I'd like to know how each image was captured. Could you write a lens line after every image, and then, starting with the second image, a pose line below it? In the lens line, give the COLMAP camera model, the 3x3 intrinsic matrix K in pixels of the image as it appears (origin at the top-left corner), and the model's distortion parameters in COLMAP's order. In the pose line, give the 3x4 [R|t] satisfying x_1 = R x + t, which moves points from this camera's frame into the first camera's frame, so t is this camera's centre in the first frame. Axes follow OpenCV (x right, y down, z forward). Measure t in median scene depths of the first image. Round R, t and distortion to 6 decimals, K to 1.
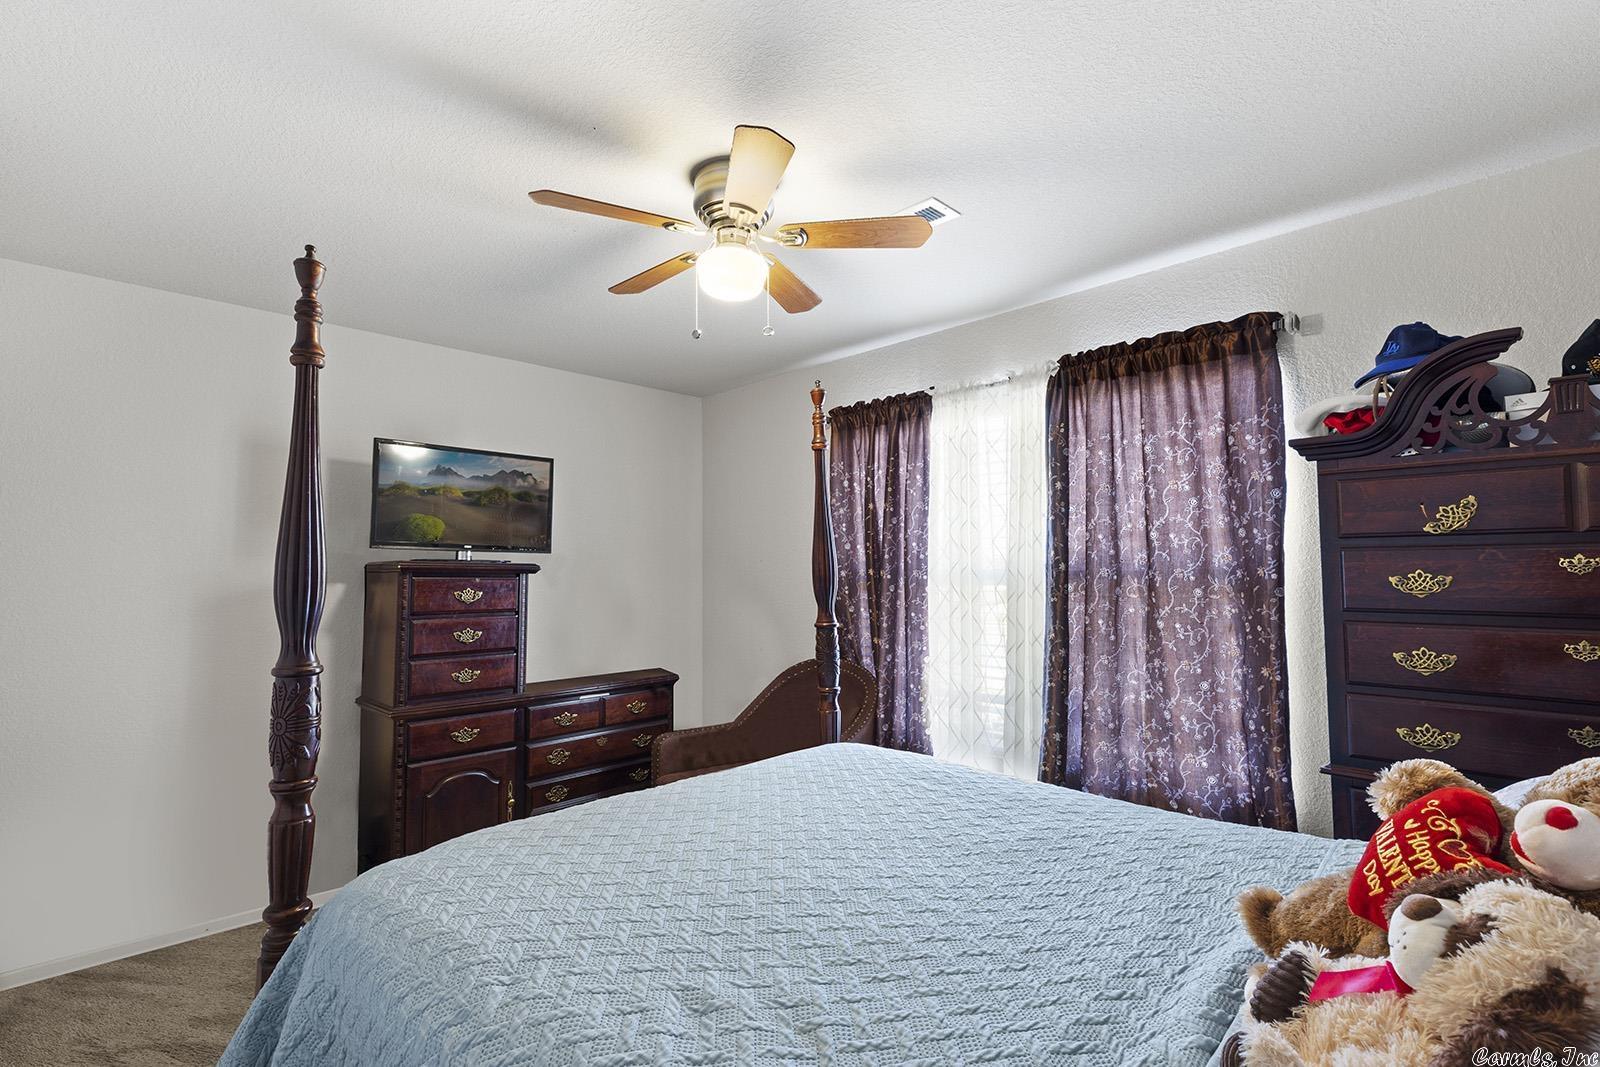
lens RADIAL K [[732.5, 0, 795.4], [0, 732.5, 539.3], [0, 0, 1]] dist [0.002521, -0.000160]
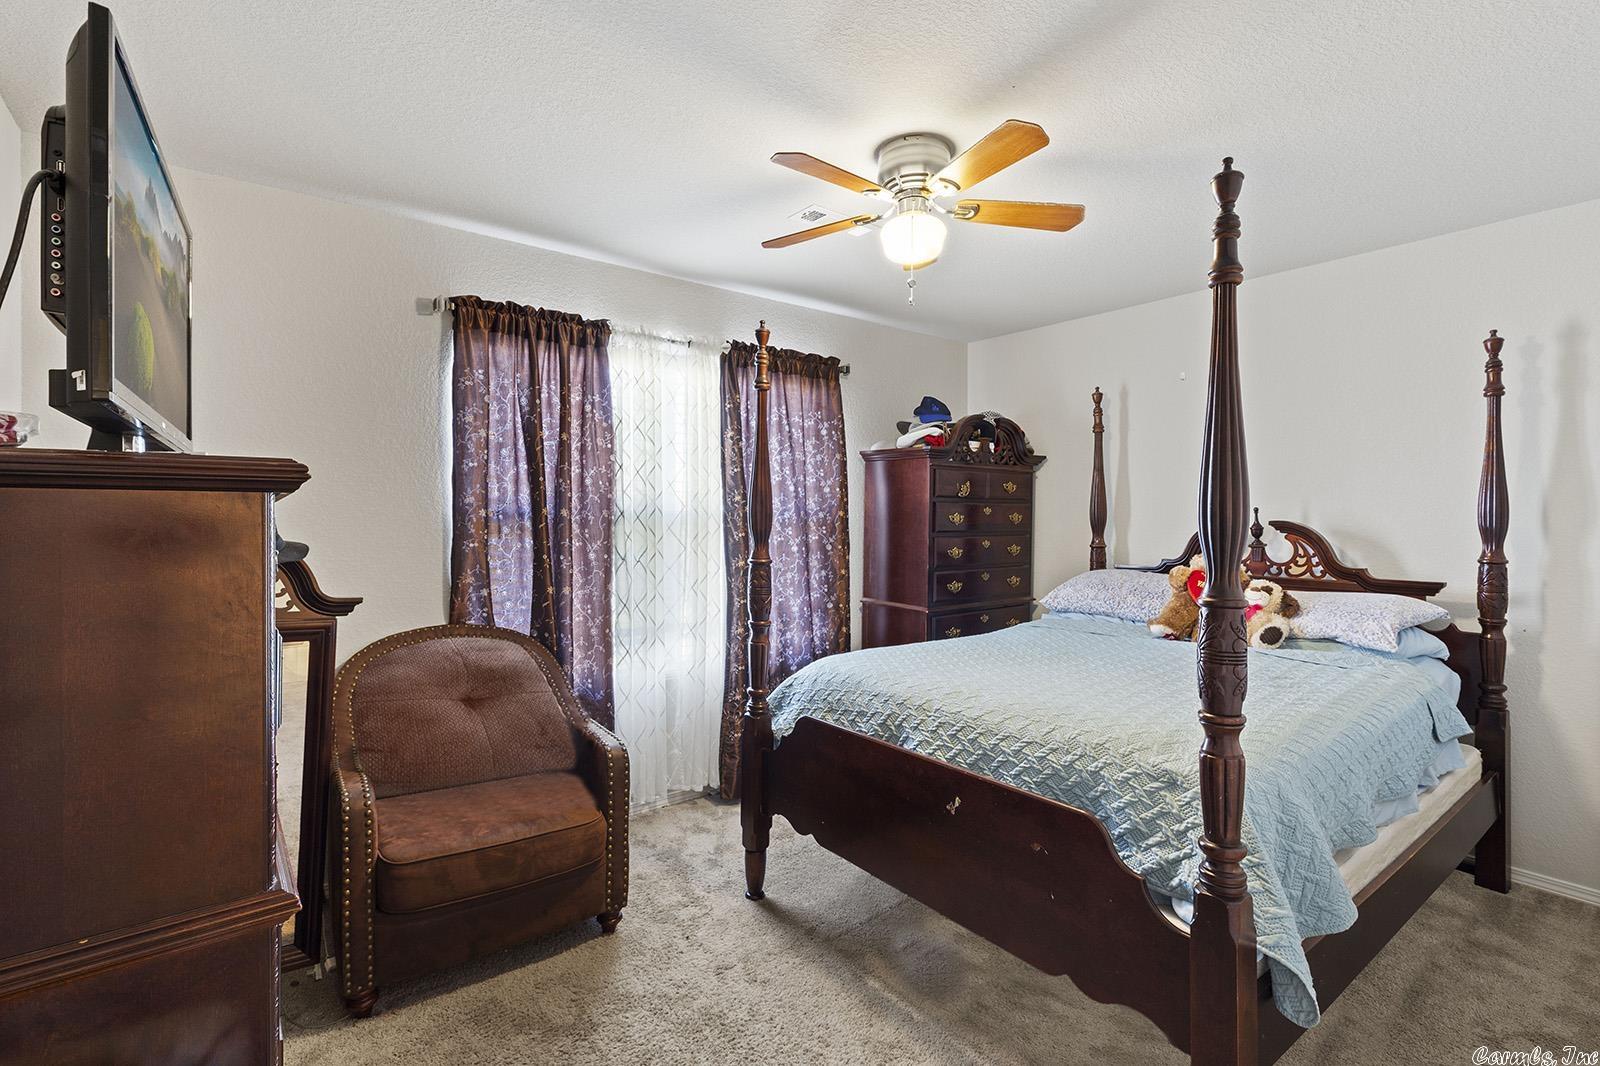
lens RADIAL K [[732.5, 0, 795.4], [0, 732.5, 538.8], [0, 0, 1]] dist [0.002521, -0.000160]
pose [[0.099088, -0.023387, 0.994804, -0.839217], [-0.036799, 0.998954, 0.027150, 0.046319], [-0.994398, -0.039298, 0.098124, 0.744277]]
